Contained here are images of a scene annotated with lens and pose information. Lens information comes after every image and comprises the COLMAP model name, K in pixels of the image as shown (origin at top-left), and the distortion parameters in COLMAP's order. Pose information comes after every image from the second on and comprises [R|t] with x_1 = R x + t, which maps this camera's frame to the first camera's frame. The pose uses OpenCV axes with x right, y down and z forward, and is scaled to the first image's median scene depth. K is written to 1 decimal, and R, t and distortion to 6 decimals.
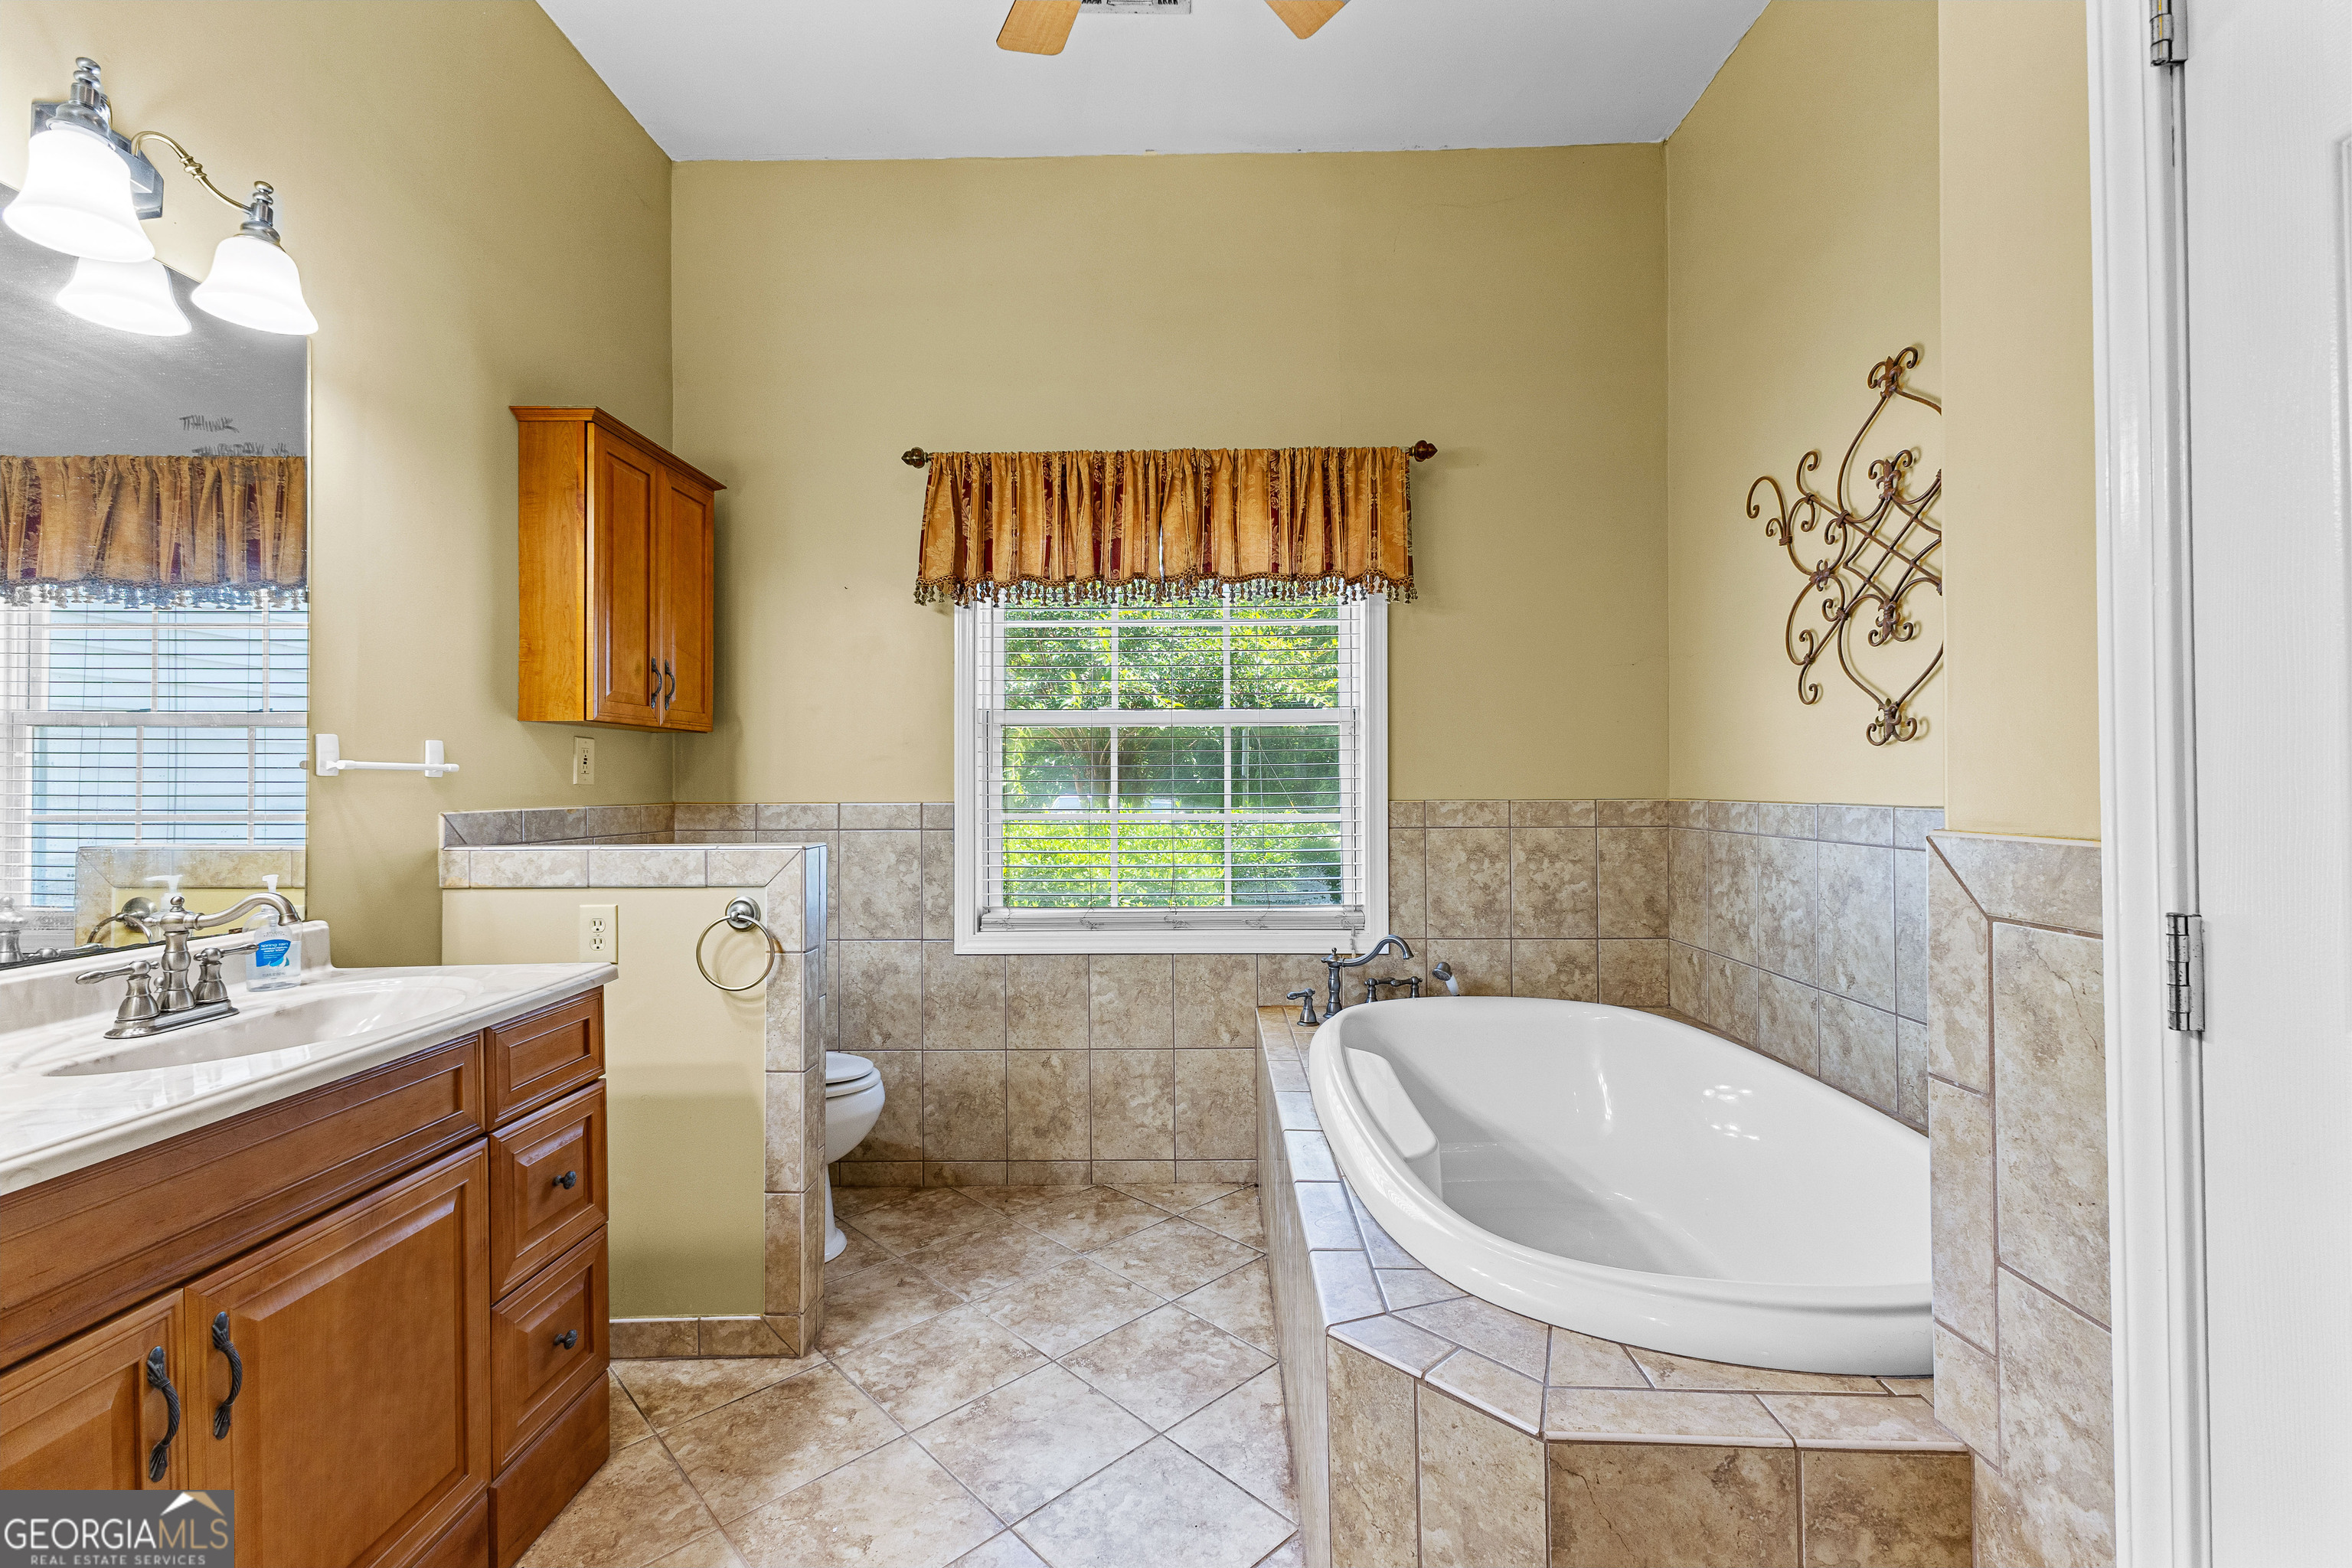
lens RADIAL K [[1005.6, 0, 1184.6], [0, 1005.6, 779.9], [0, 0, 1]] dist [0.004445, -0.000820]
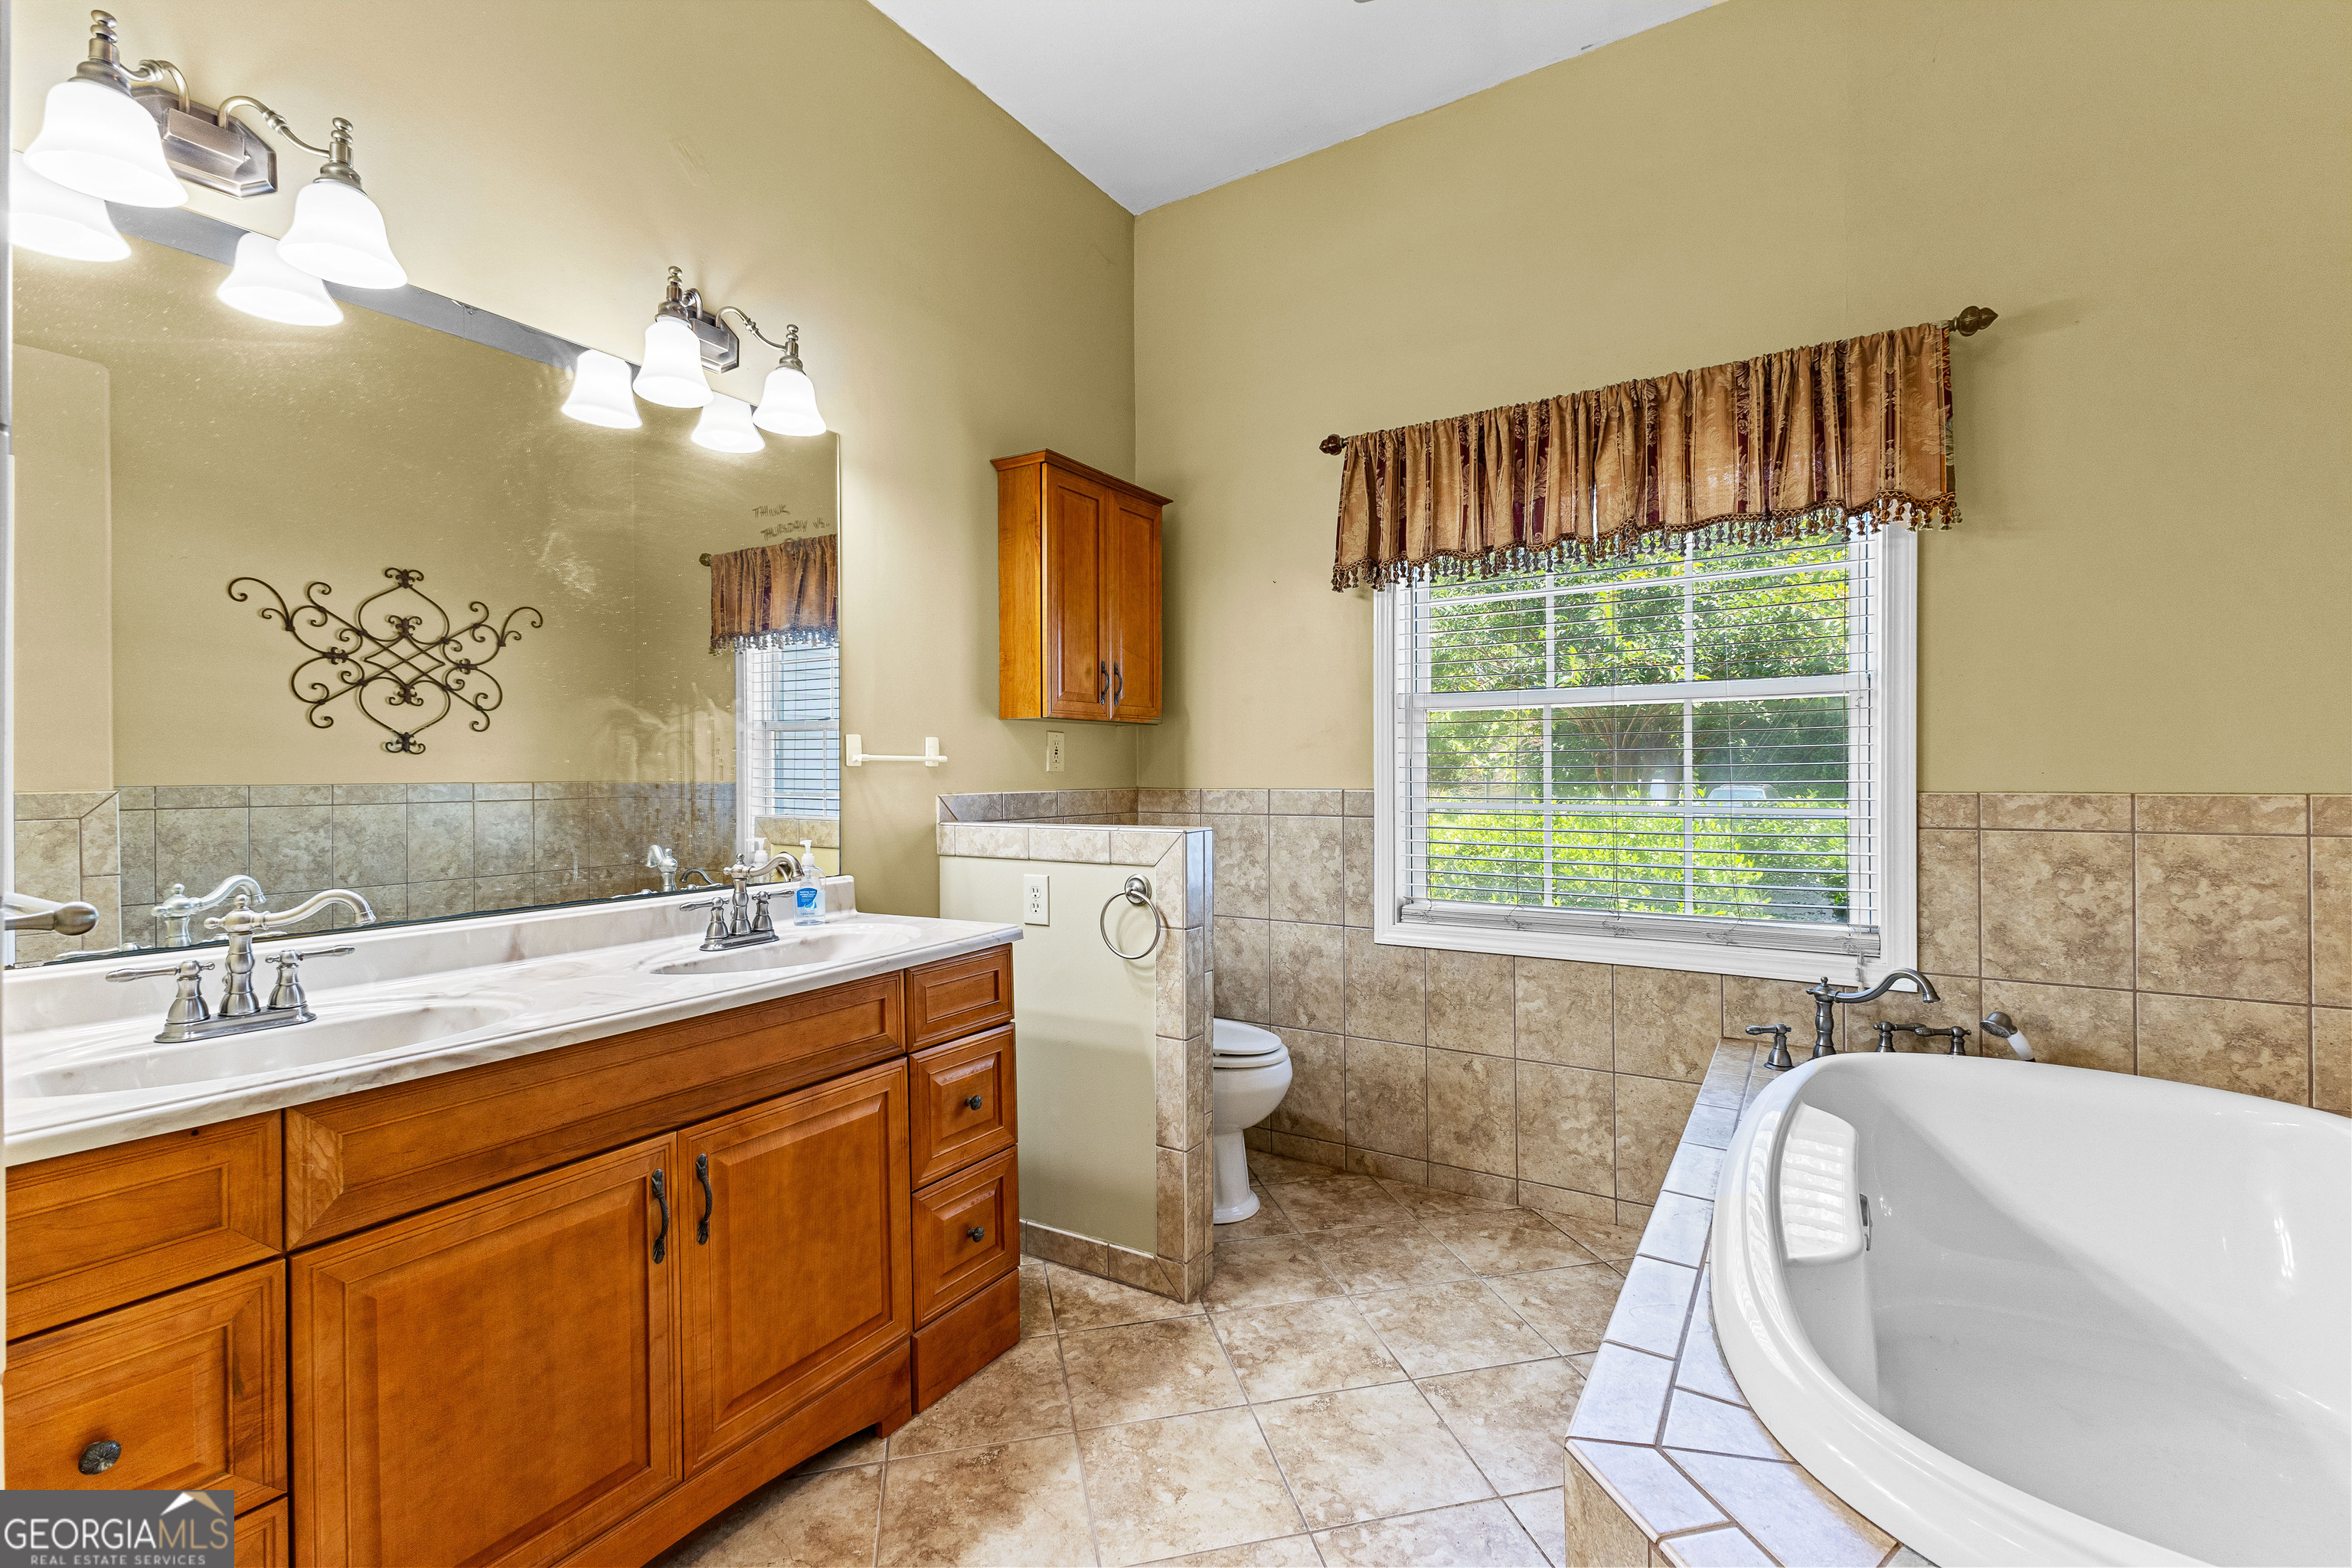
lens RADIAL K [[1005.6, 0, 1180.5], [0, 1005.6, 780.3], [0, 0, 1]] dist [0.004445, -0.000820]
pose [[0.856840, 0.004526, -0.515563, 0.123132], [0.003942, 0.999875, 0.015329, -0.002565], [0.515568, -0.015167, 0.856715, 0.059849]]
